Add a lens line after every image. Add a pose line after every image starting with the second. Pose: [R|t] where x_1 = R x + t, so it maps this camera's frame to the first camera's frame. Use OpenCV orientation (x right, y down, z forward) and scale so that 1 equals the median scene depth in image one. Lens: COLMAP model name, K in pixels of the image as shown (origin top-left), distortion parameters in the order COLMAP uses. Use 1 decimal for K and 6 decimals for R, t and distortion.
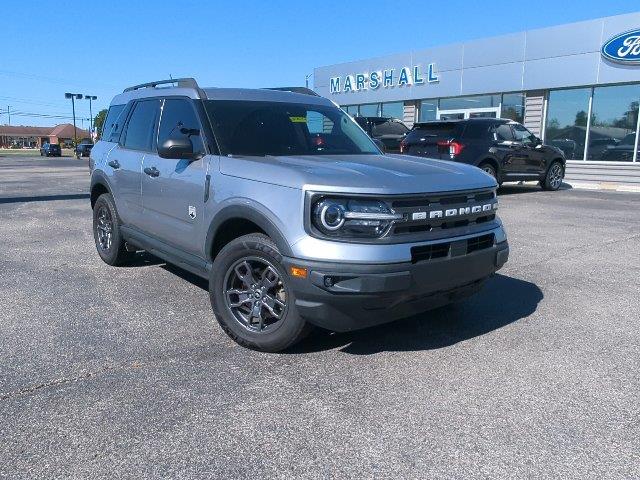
lens RADIAL K [[520.2, 0, 324.0], [0, 520.2, 240.1], [0, 0, 1]] dist [0.011651, -0.040631]
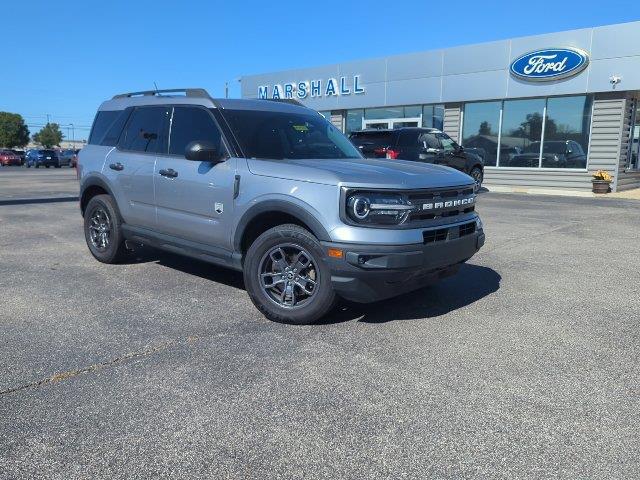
lens RADIAL K [[520.2, 0, 316.6], [0, 520.2, 236.8], [0, 0, 1]] dist [0.011651, -0.040631]
pose [[0.988614, -0.019911, 0.149153, -0.221694], [0.022948, 0.999562, -0.018665, 0.036071], [-0.148716, 0.021876, 0.988638, -0.155034]]
